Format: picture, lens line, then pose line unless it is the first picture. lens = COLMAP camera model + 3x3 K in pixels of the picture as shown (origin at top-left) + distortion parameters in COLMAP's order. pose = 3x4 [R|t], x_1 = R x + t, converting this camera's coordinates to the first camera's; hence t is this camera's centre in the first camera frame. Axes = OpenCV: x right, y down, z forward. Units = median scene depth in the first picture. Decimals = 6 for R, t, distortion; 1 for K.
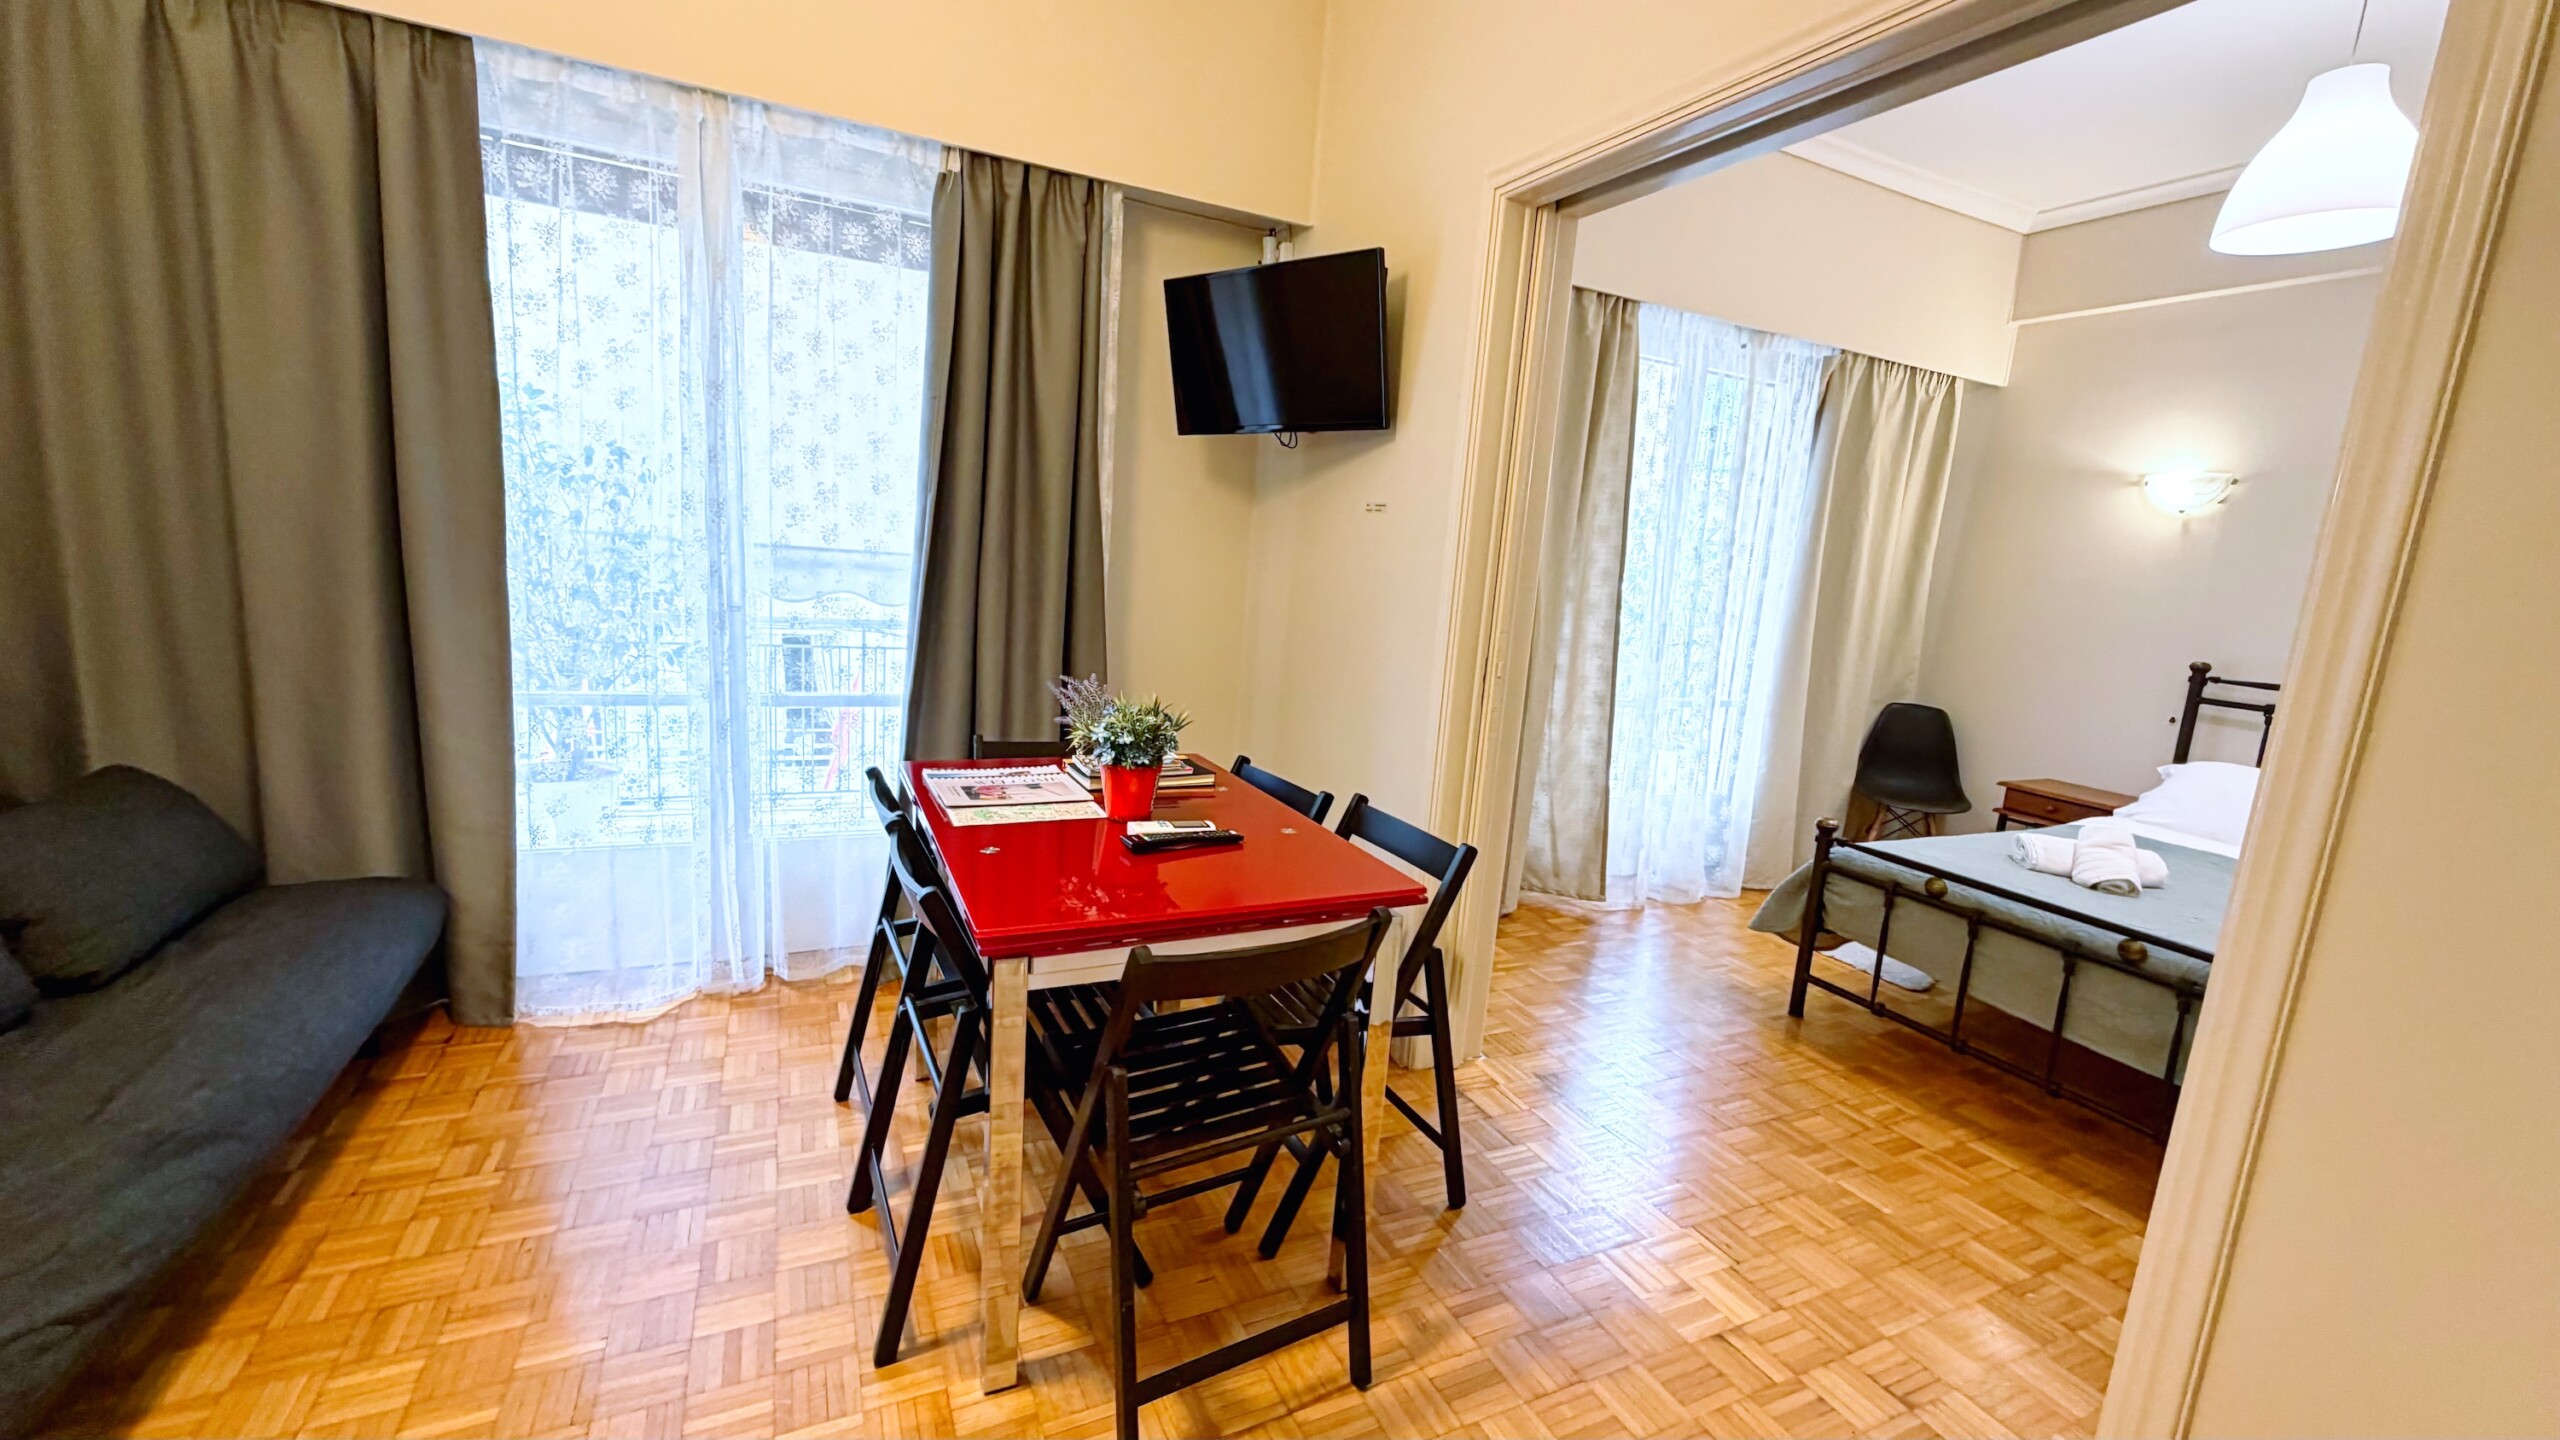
lens RADIAL K [[1015.7, 0, 1273.0], [0, 1015.7, 722.0], [0, 0, 1]] dist [-0.001432, 0.000083]
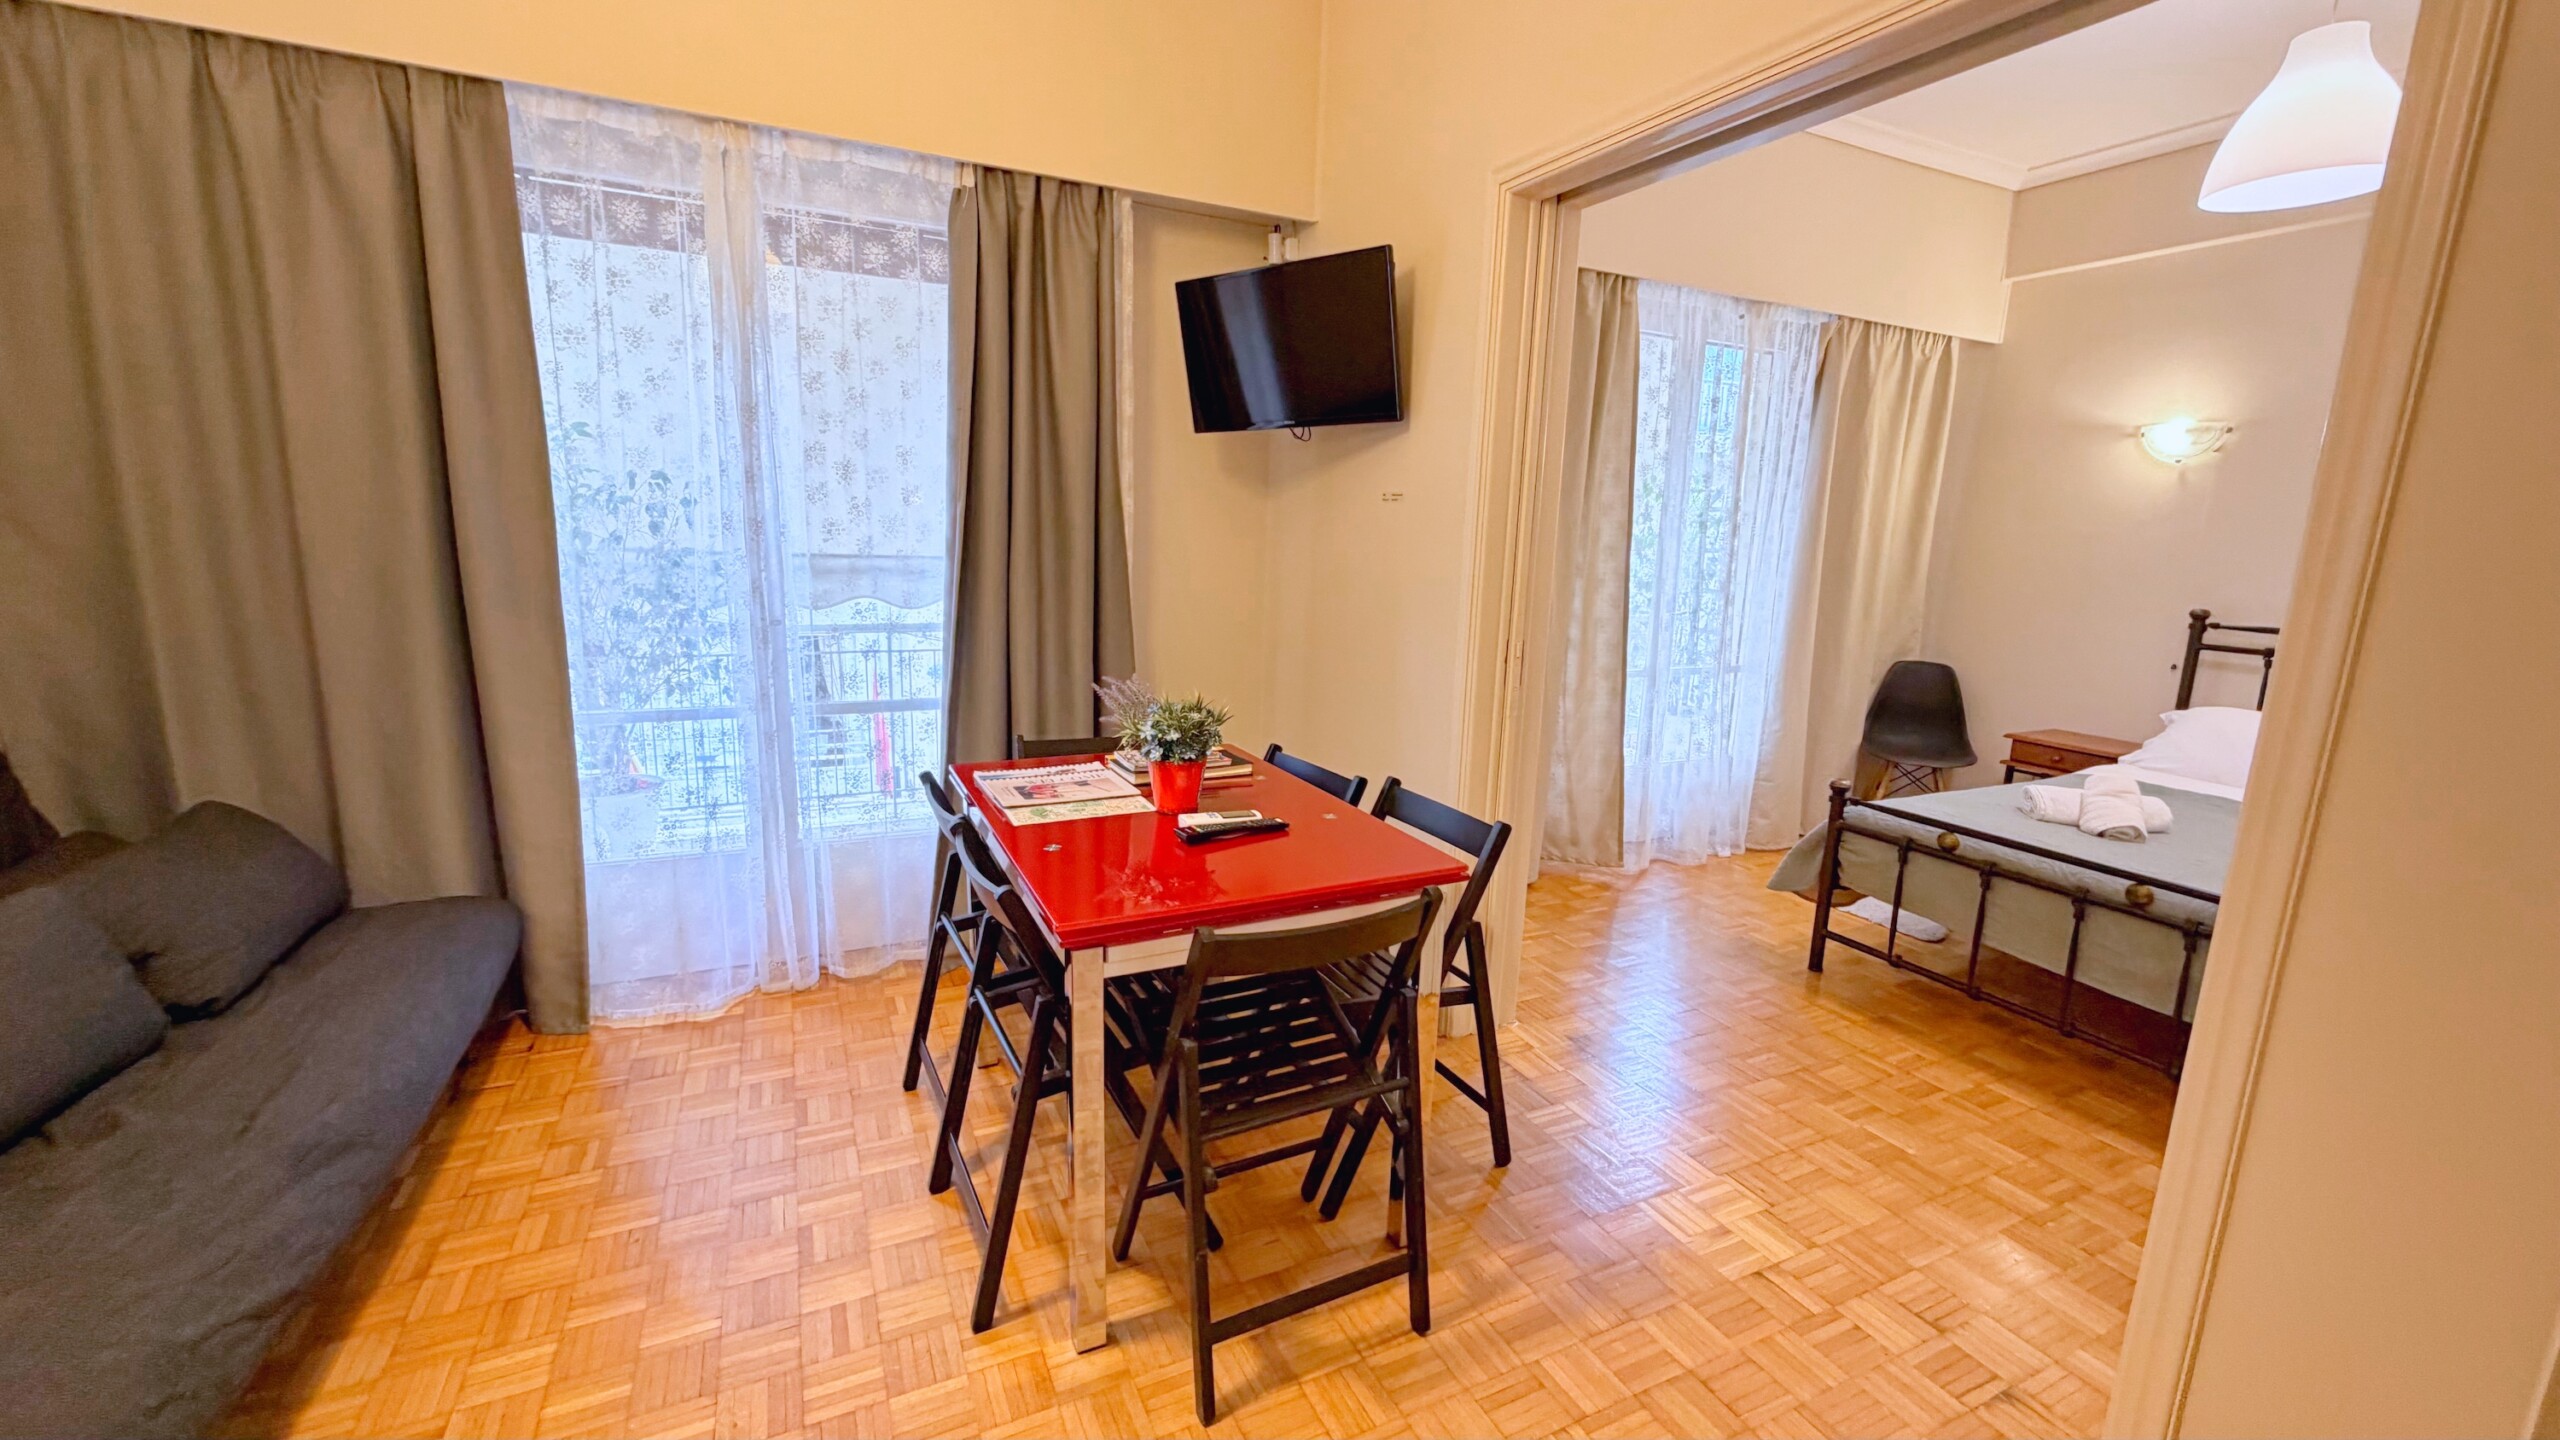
lens RADIAL K [[1015.7, 0, 1273.0], [0, 1015.7, 720.6], [0, 0, 1]] dist [-0.001432, 0.000083]
pose [[0.999066, -0.043094, -0.003173, -0.026336], [0.043149, 0.998871, 0.019869, -0.010820], [0.002313, -0.019987, 0.999798, -0.034394]]
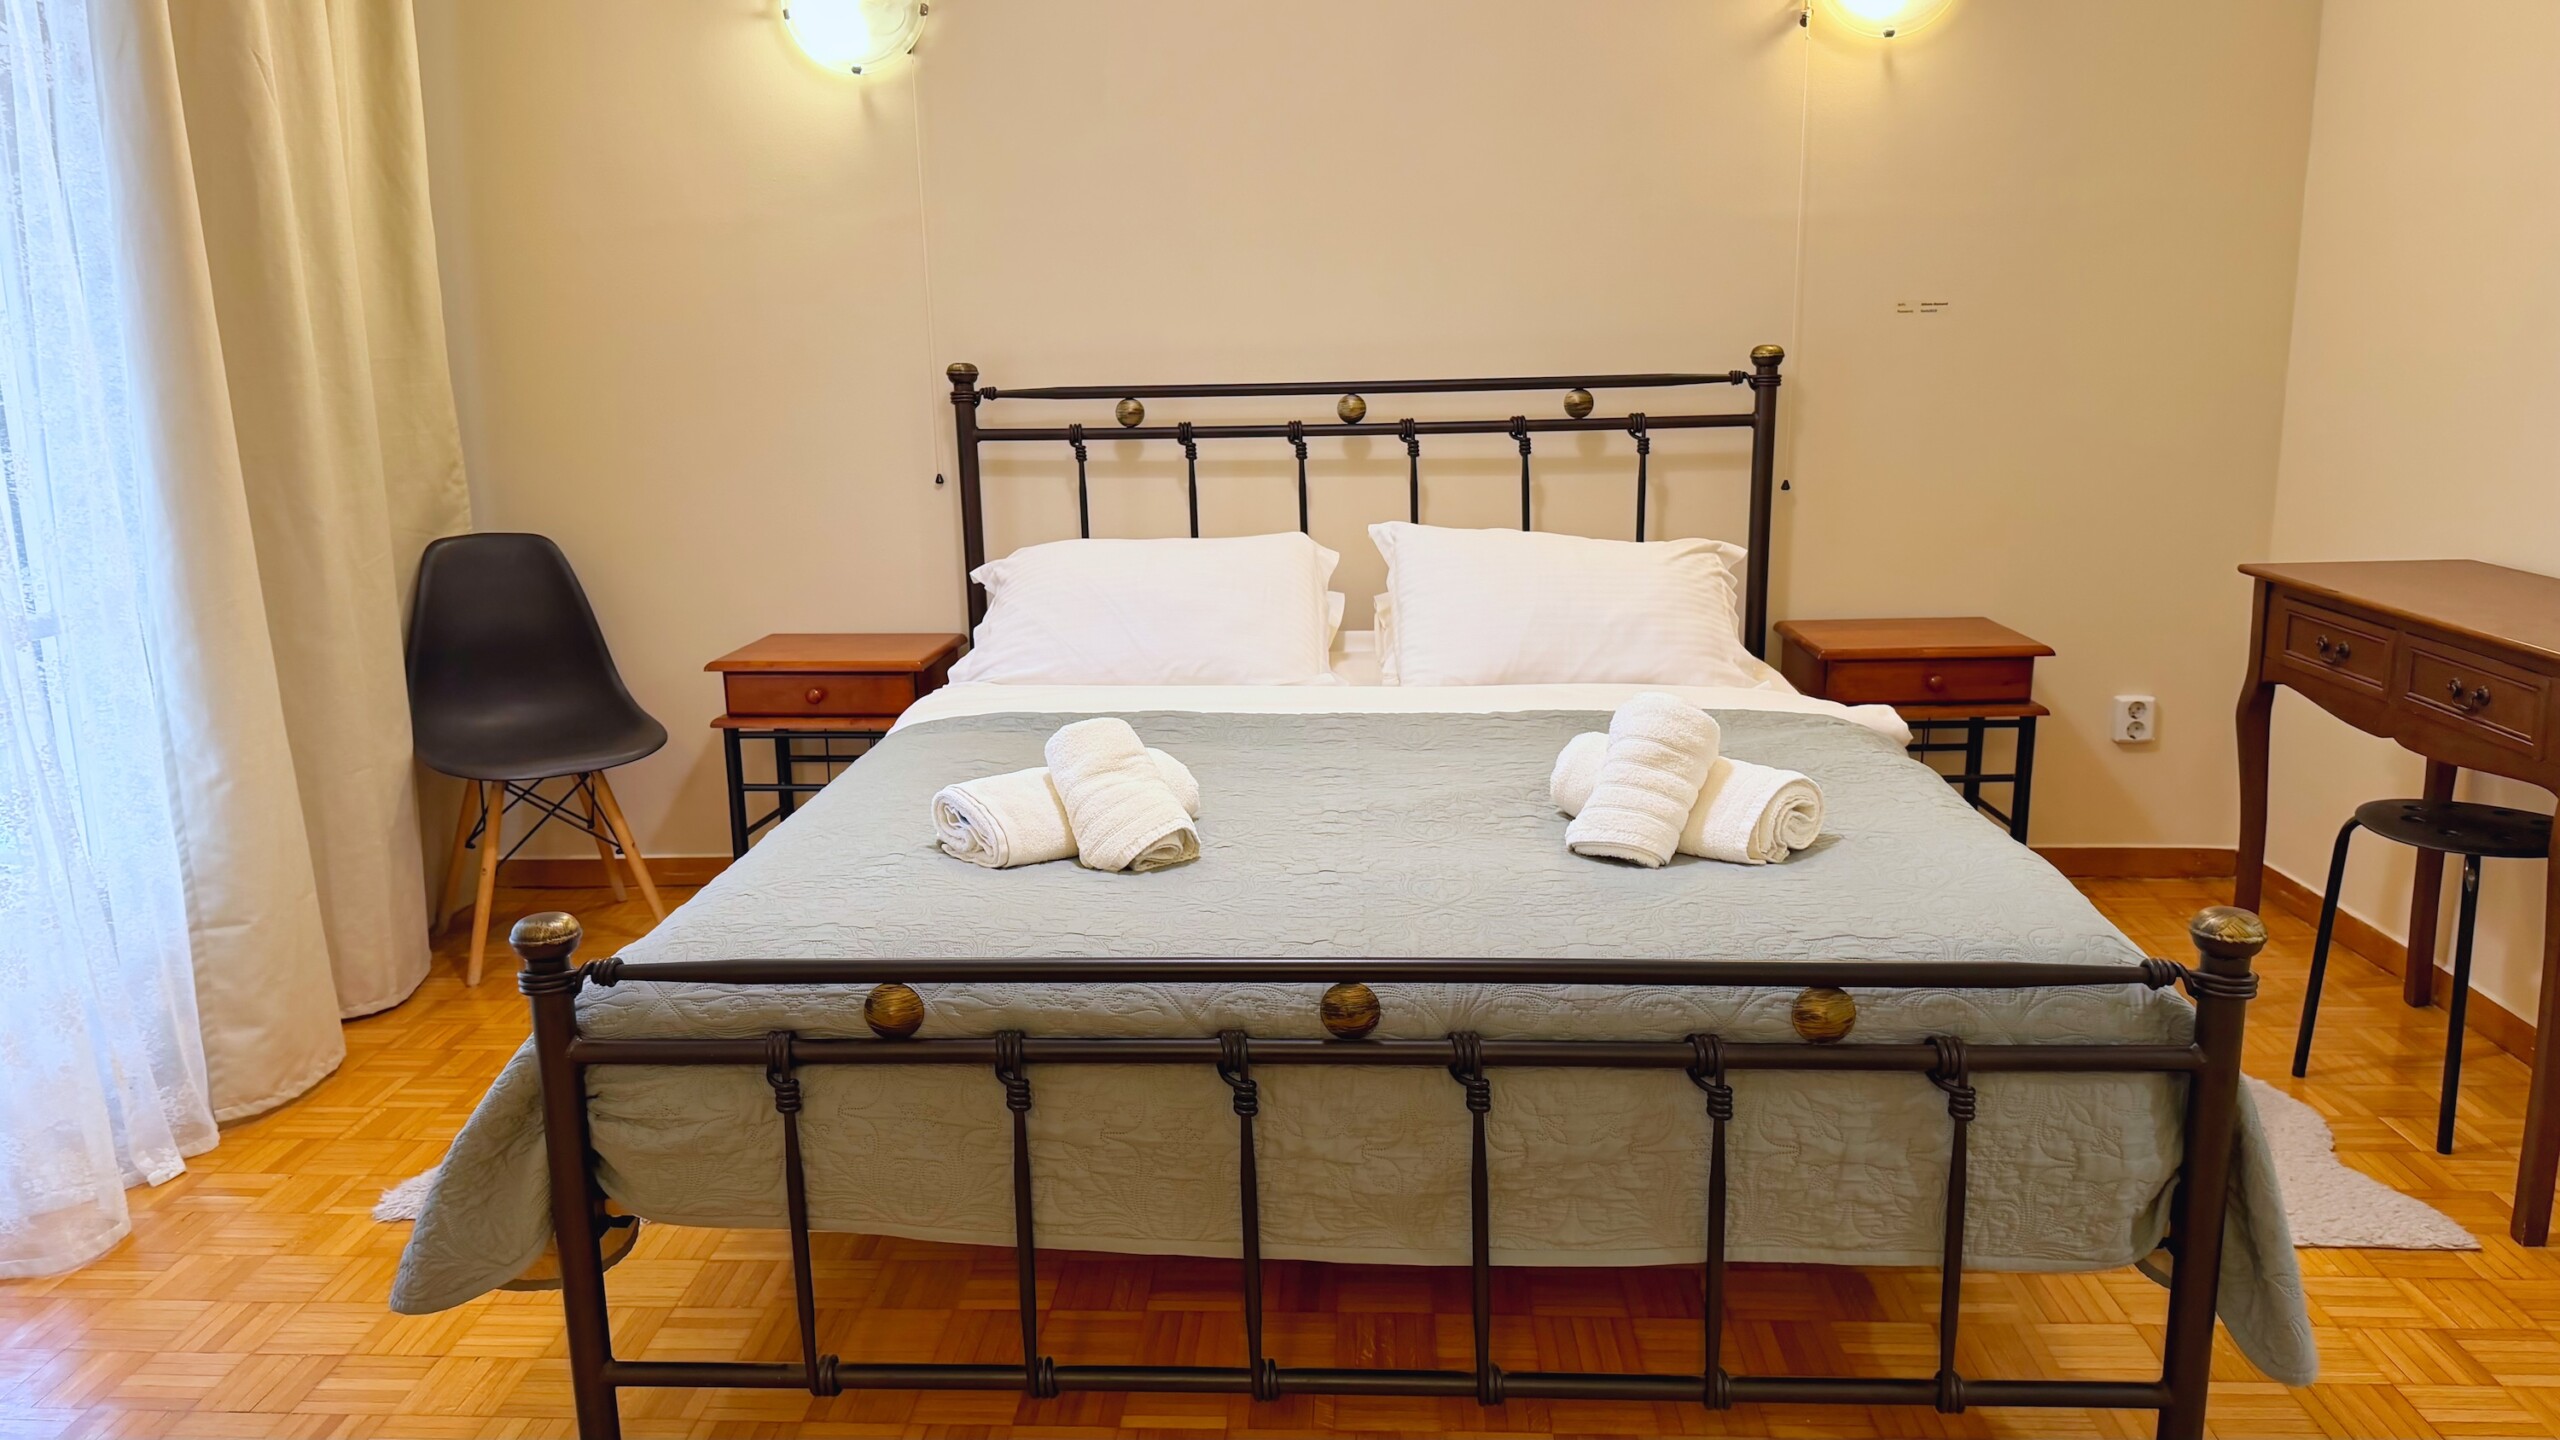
lens RADIAL K [[1780.2, 0, 1265.8], [0, 1780.2, 730.4], [0, 0, 1]] dist [0.077589, -0.100824]
pose [[0.476655, -0.266421, 0.837747, 0.212016], [0.200547, 0.960796, 0.191447, -0.030474], [-0.855910, 0.076753, 0.511398, 0.564711]]
